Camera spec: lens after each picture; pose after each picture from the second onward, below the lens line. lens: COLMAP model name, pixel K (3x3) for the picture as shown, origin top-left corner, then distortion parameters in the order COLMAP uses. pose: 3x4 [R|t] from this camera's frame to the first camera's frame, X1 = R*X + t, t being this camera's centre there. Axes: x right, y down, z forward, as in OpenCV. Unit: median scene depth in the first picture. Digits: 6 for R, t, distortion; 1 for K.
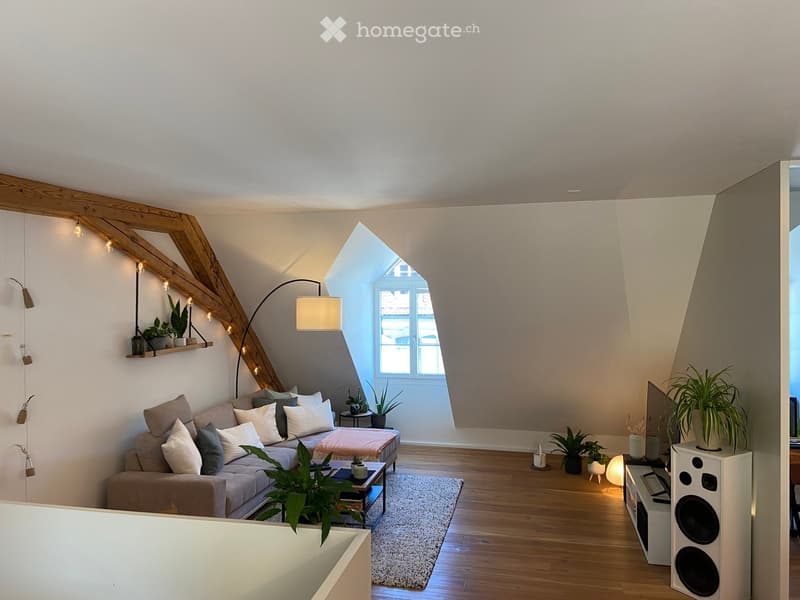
lens RADIAL K [[603.8, 0, 400.4], [0, 603.8, 300.9], [0, 0, 1]] dist [0.065201, -0.029308]
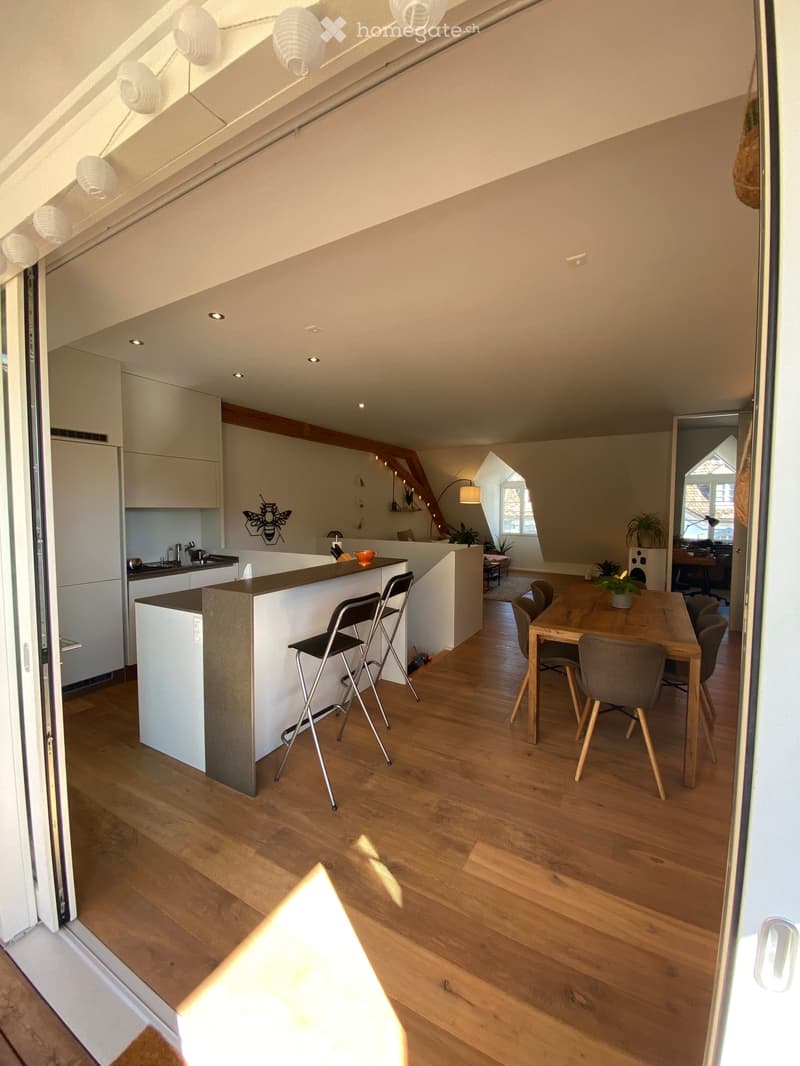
lens RADIAL K [[425.4, 0, 402.3], [0, 425.4, 532.5], [0, 0, 1]] dist [0.001566, -0.000300]
pose [[0.954700, 0.023046, -0.296675, 0.092648], [-0.012377, 0.999209, 0.037790, 0.108904], [0.297311, -0.032406, 0.954230, -0.563446]]
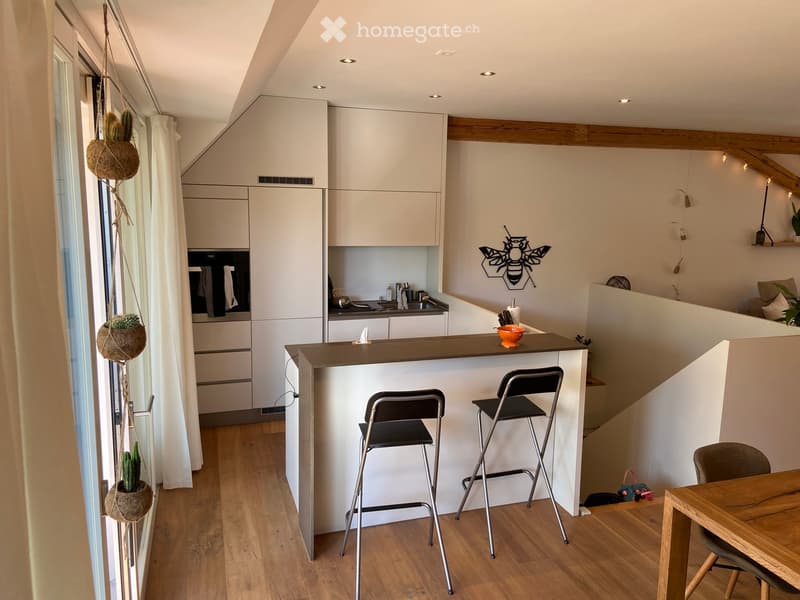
lens RADIAL K [[603.8, 0, 398.9], [0, 603.8, 295.2], [0, 0, 1]] dist [0.065201, -0.029308]
pose [[0.504754, 0.142314, -0.851452, 0.371593], [-0.035312, 0.988896, 0.144353, 0.027836], [0.862541, -0.042797, 0.504175, -0.437239]]
